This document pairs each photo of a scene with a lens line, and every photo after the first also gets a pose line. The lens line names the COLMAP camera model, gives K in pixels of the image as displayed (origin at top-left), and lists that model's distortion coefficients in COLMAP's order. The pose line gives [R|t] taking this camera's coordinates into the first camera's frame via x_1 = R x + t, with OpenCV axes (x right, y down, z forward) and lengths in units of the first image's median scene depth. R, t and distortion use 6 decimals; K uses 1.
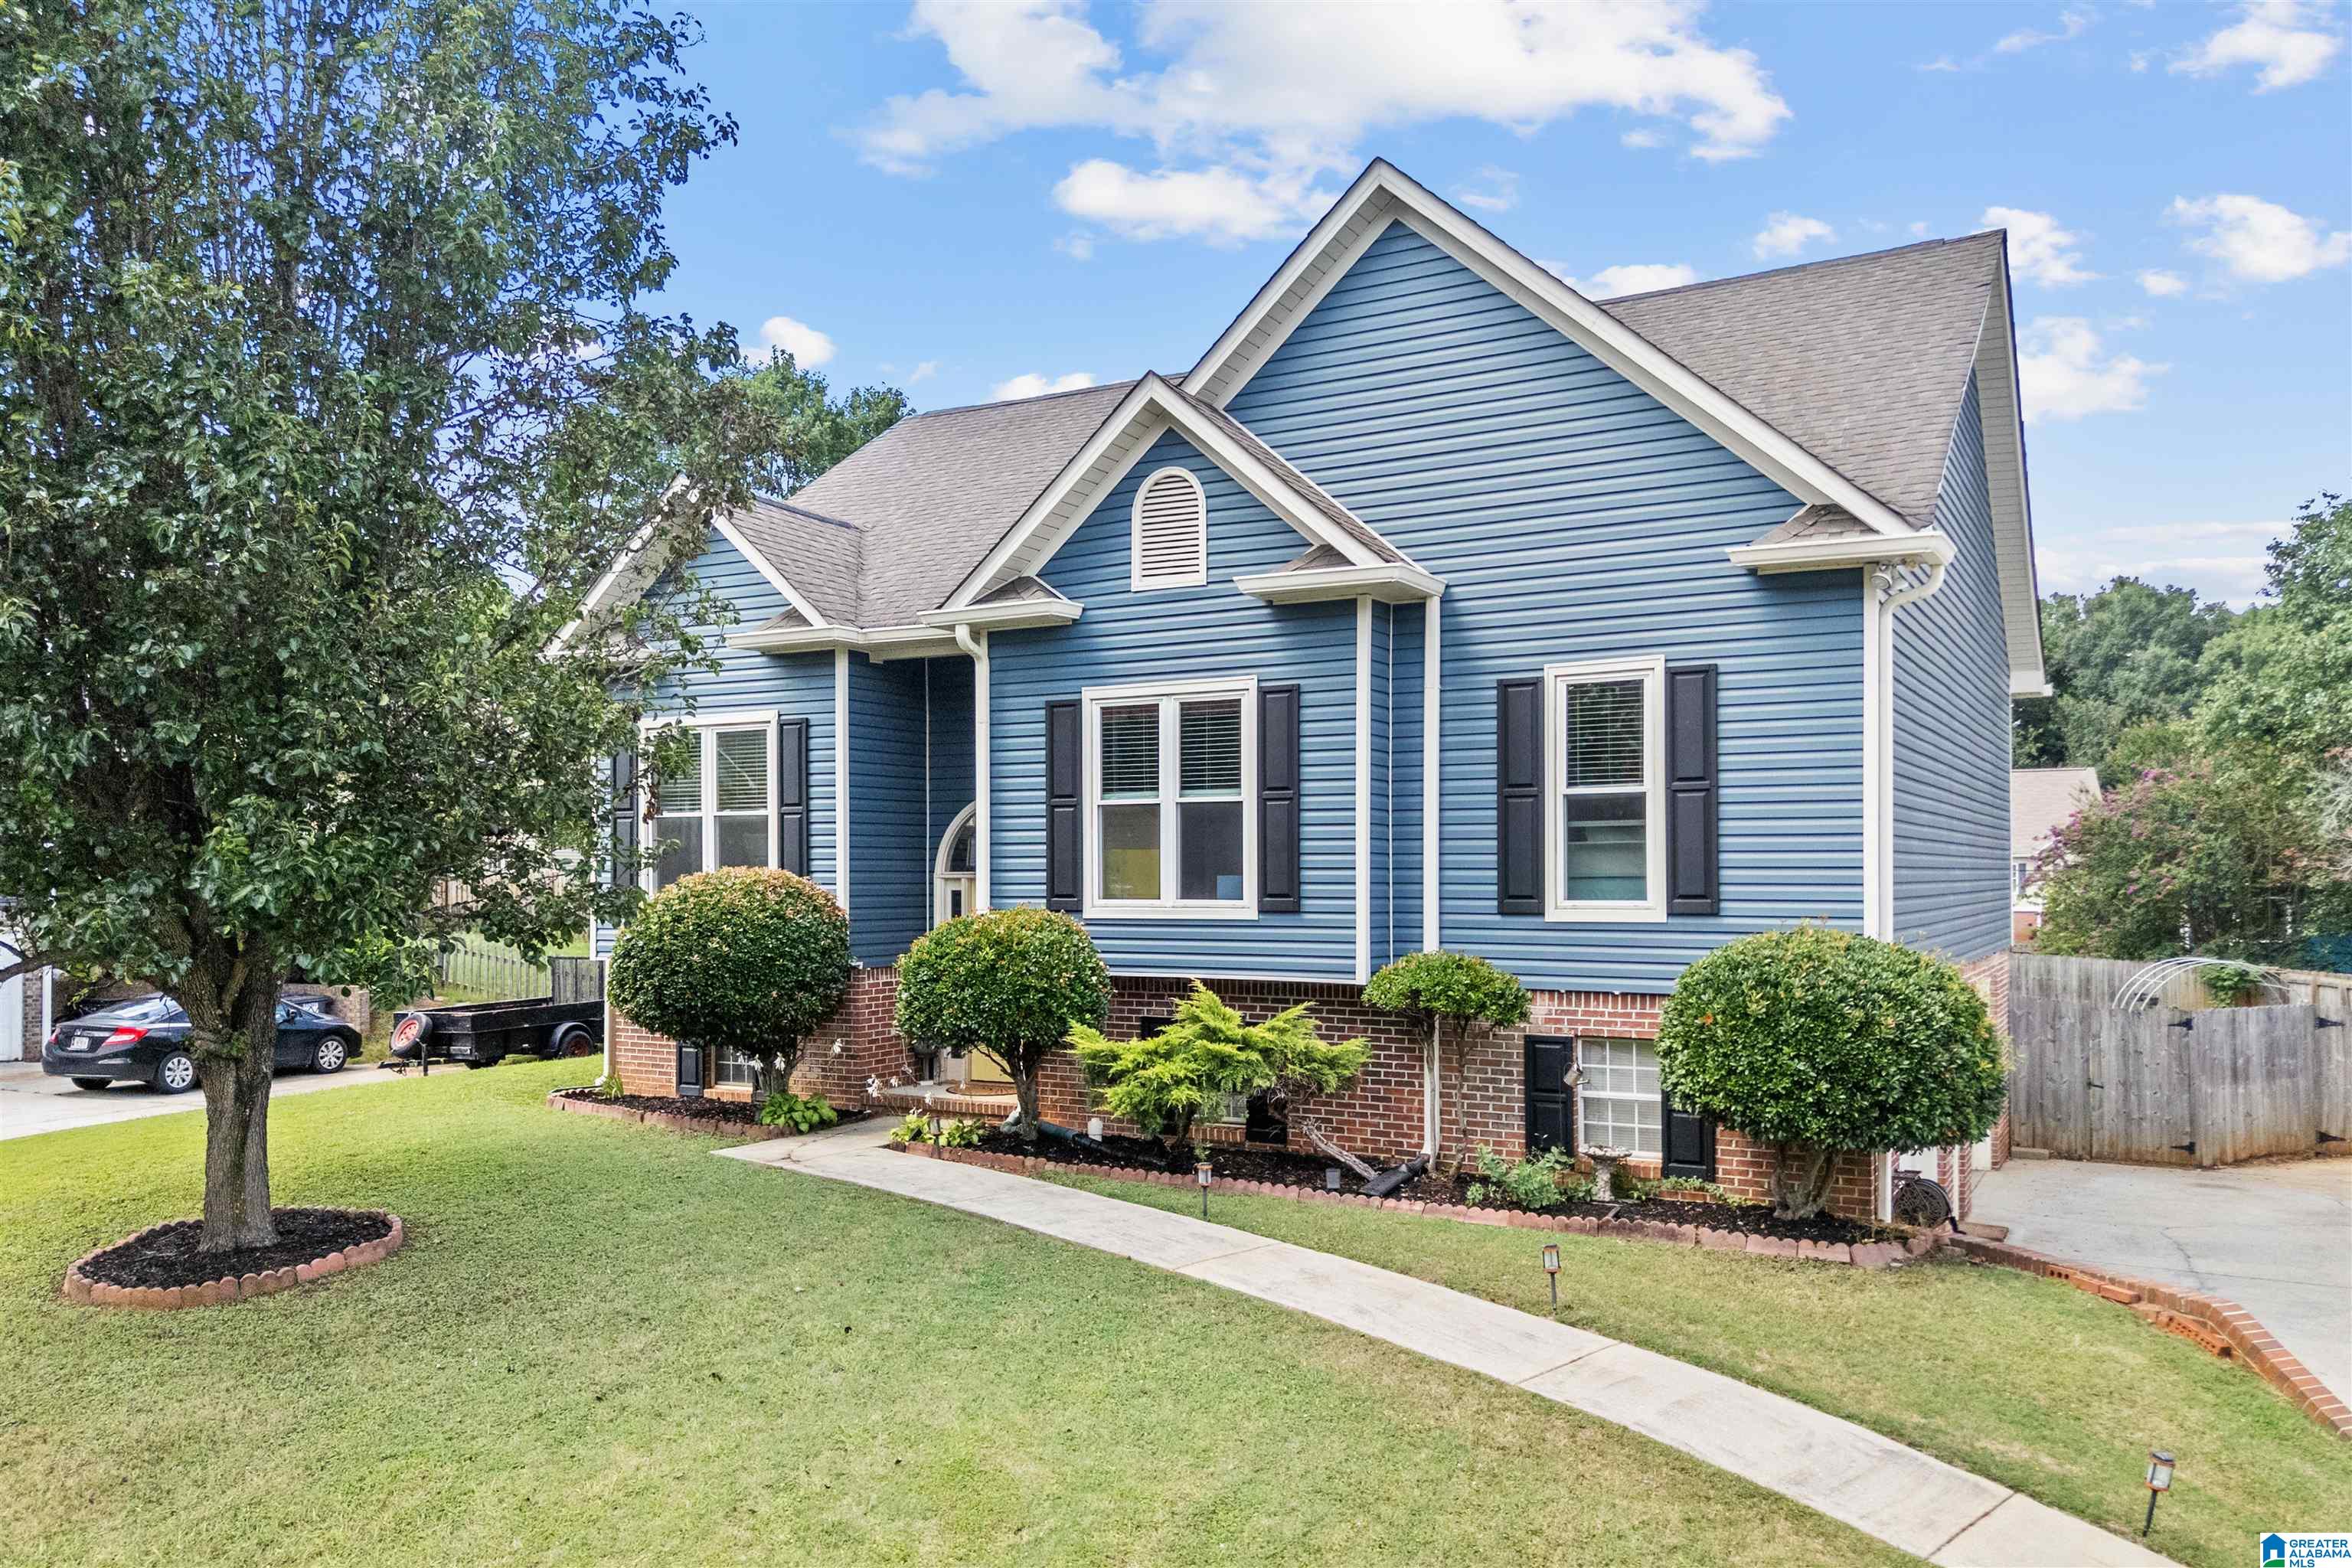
lens RADIAL K [[1721.9, 0, 1178.5], [0, 1721.9, 888.4], [0, 0, 1]] dist [0.094481, -0.109906]
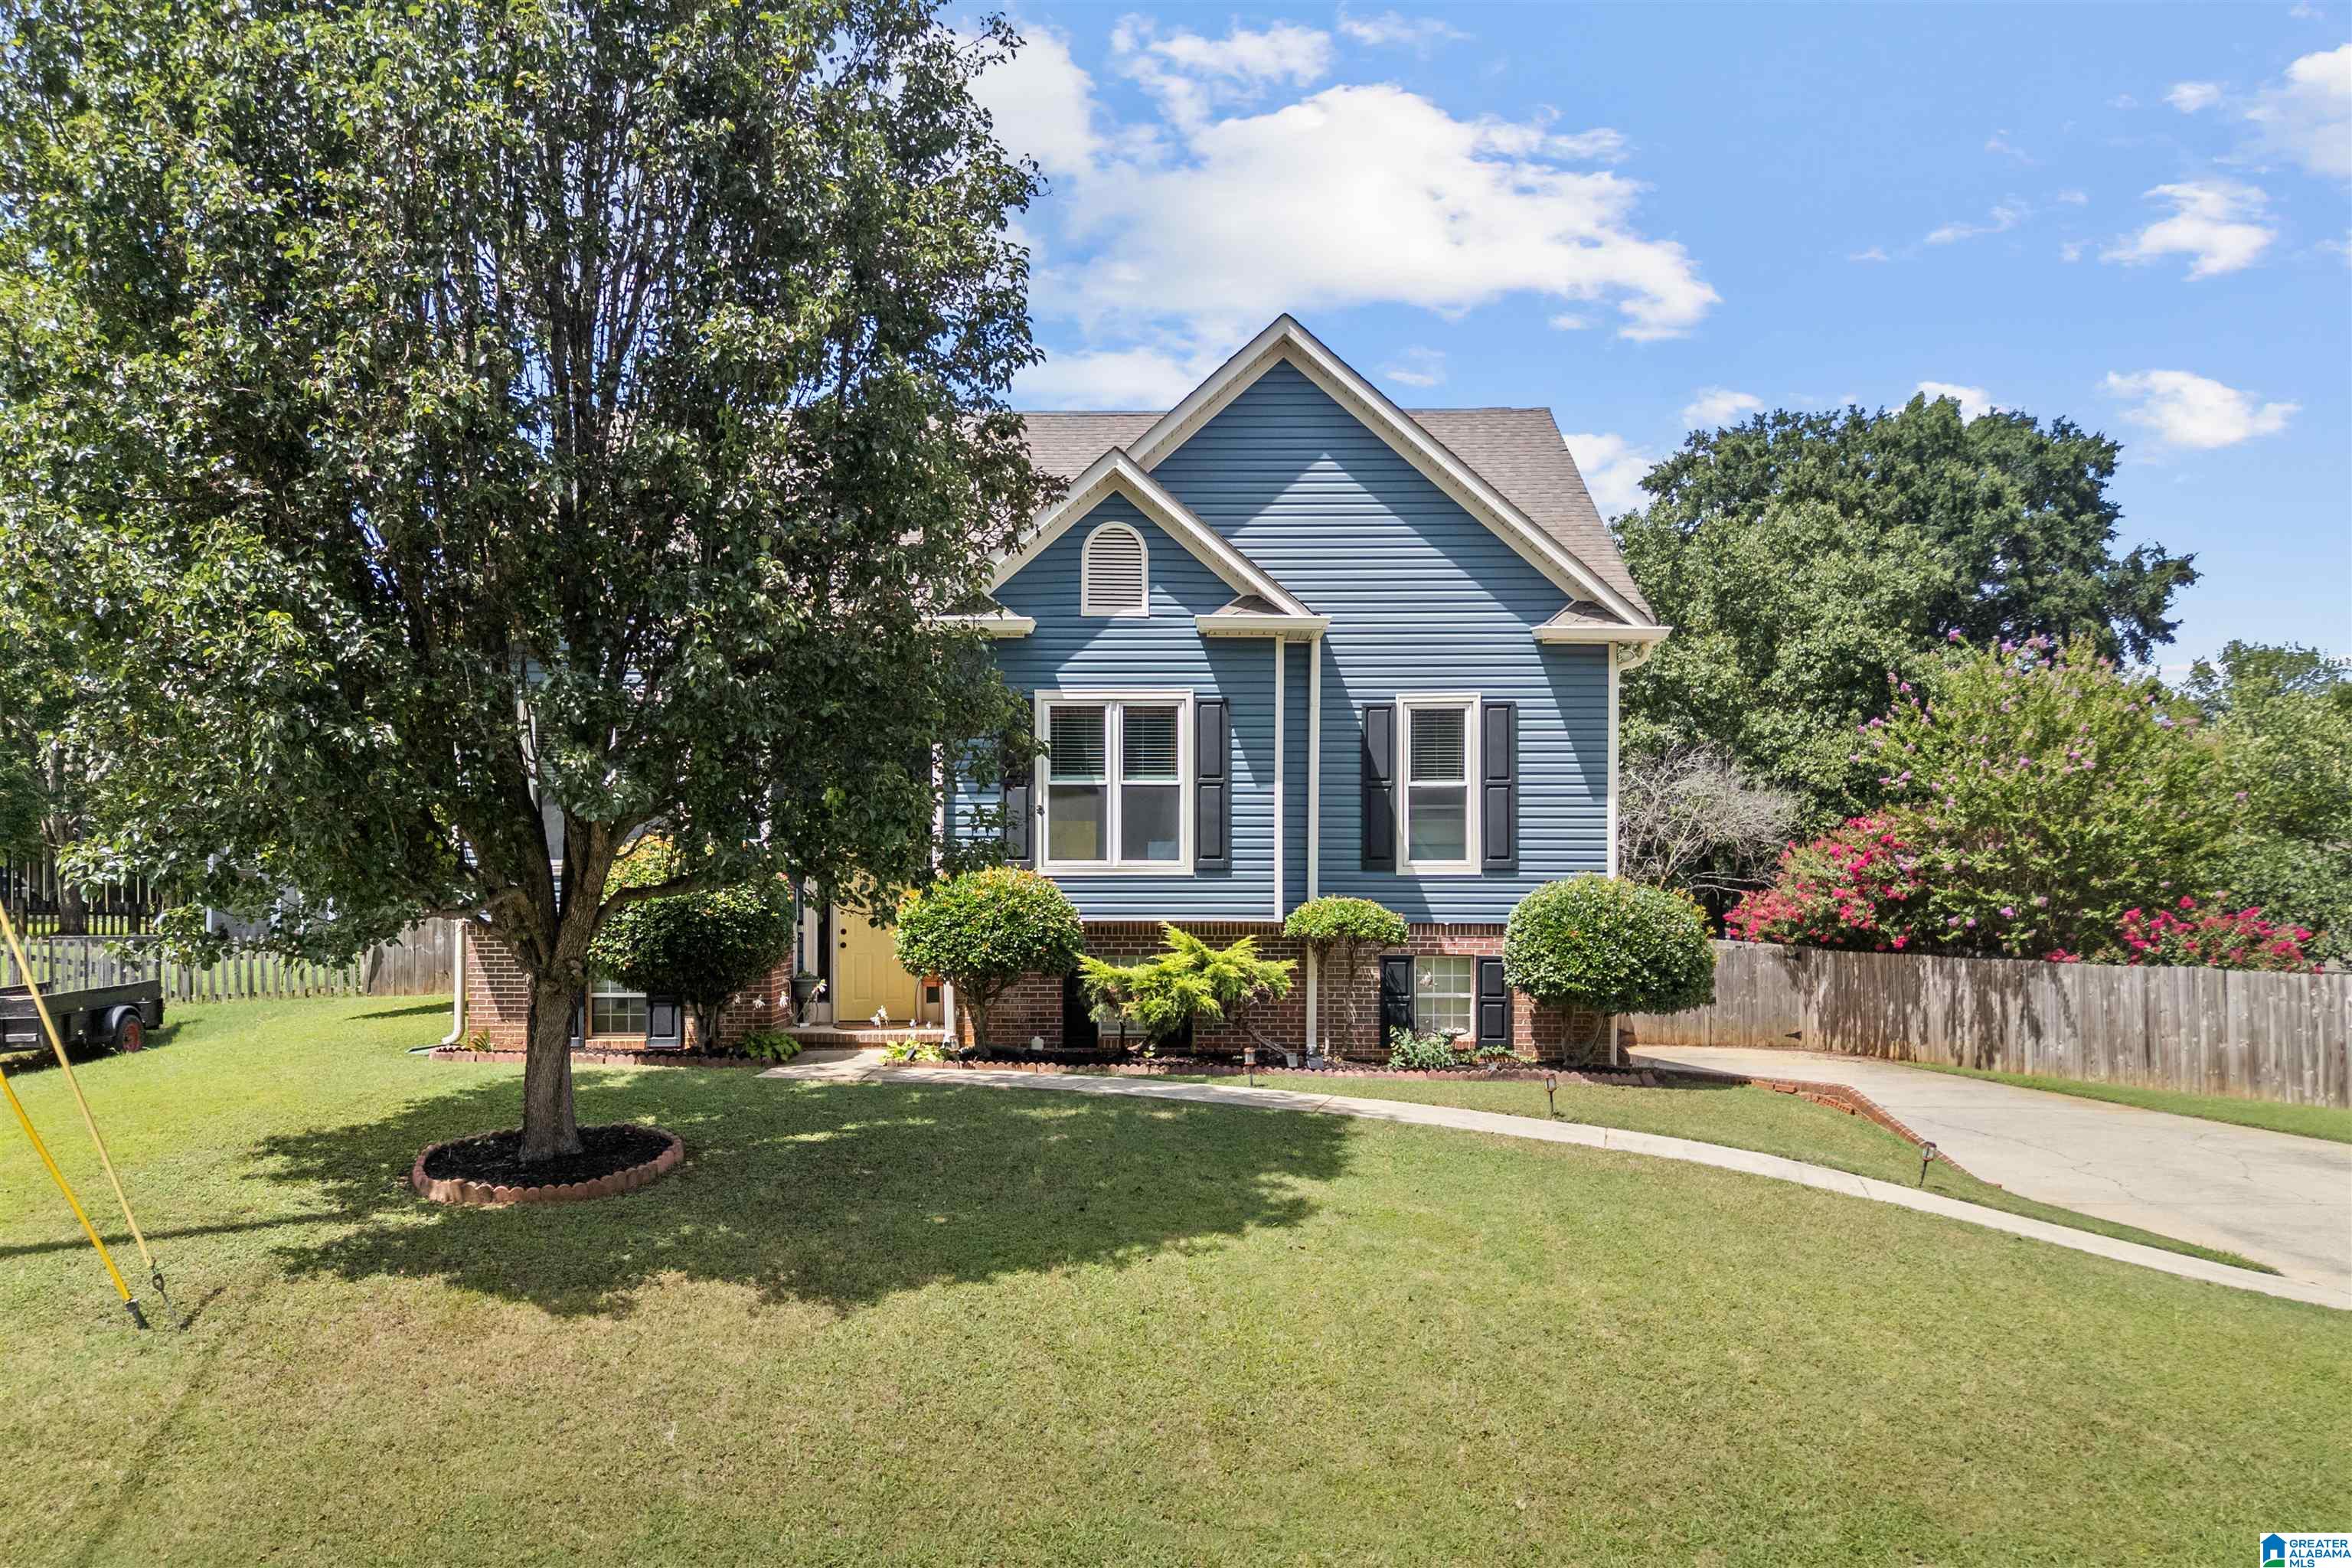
lens RADIAL K [[1721.9, 0, 1178.5], [0, 1721.9, 888.4], [0, 0, 1]] dist [0.094481, -0.109906]
pose [[0.879492, -0.002897, 0.475906, -0.614453], [0.000831, 0.999989, 0.004553, 0.023254], [-0.475914, -0.003609, 0.879485, -0.158297]]
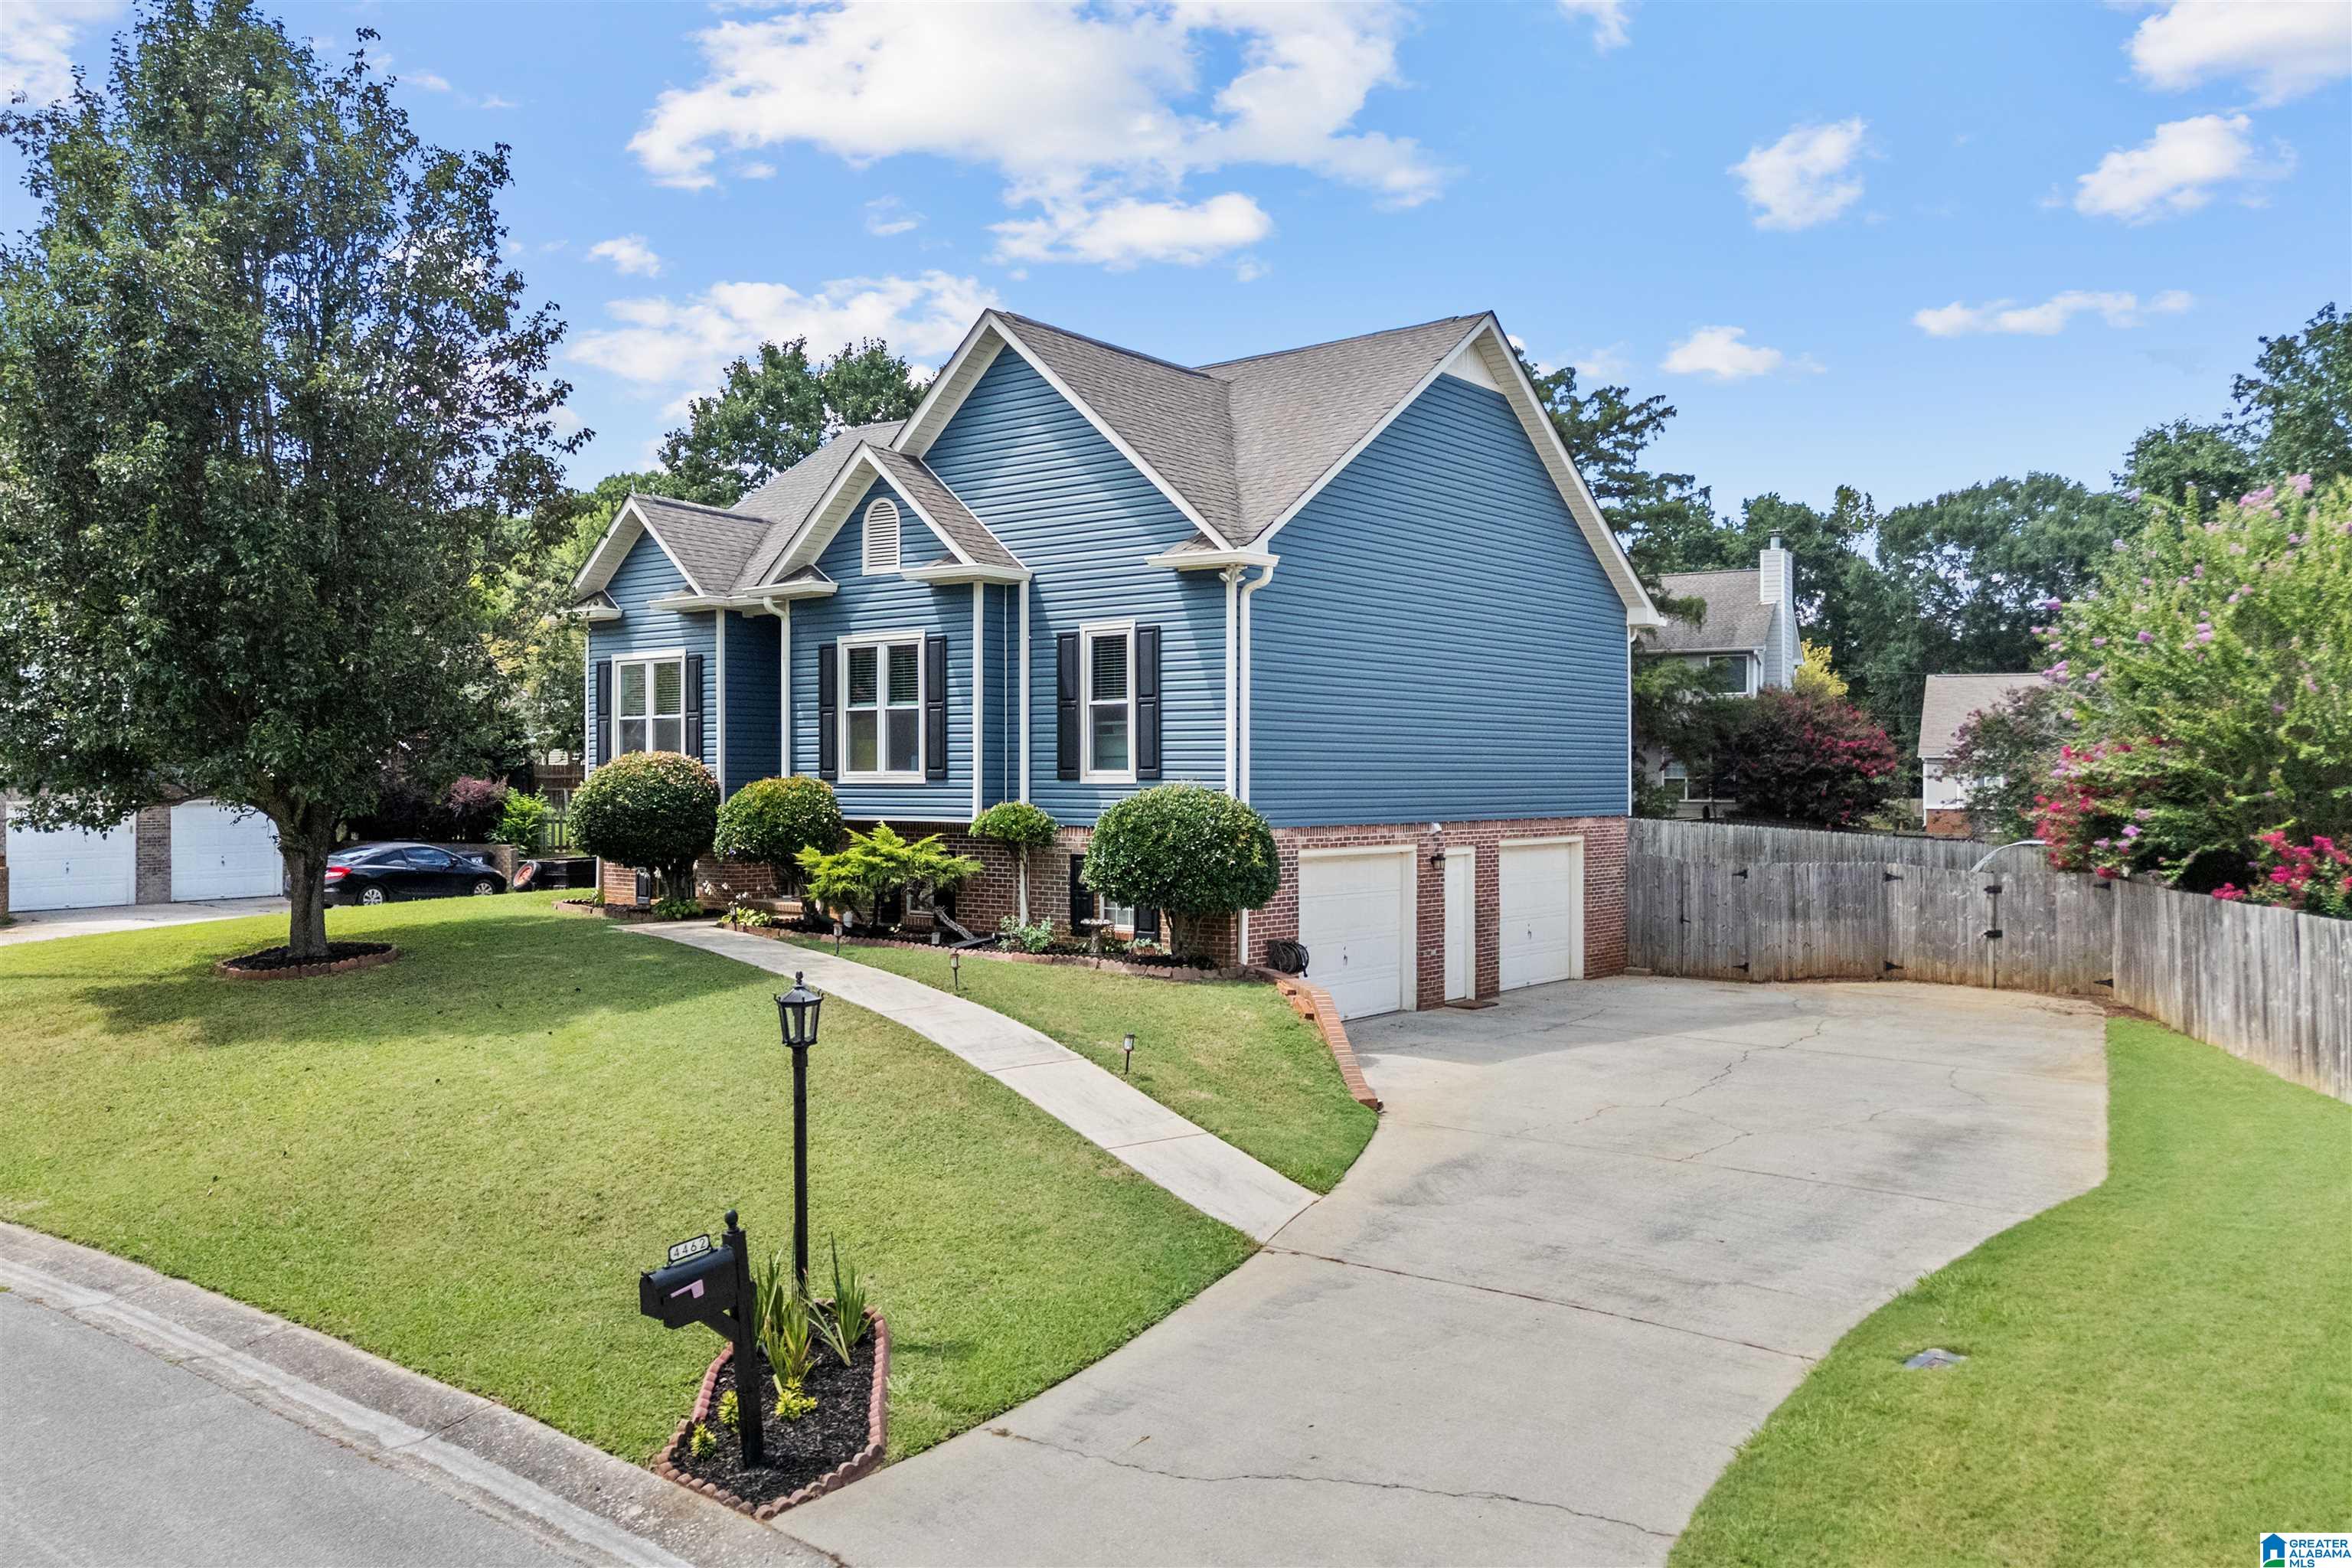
lens RADIAL K [[1725.0, 0, 1176.0], [0, 1725.0, 784.0], [0, 0, 1]] dist [0.099465, -0.137793]
pose [[0.988401, 0.003646, -0.151821, 0.539380], [-0.004224, 0.999985, -0.003487, 0.024505], [0.151806, 0.004088, 0.988402, -0.566213]]
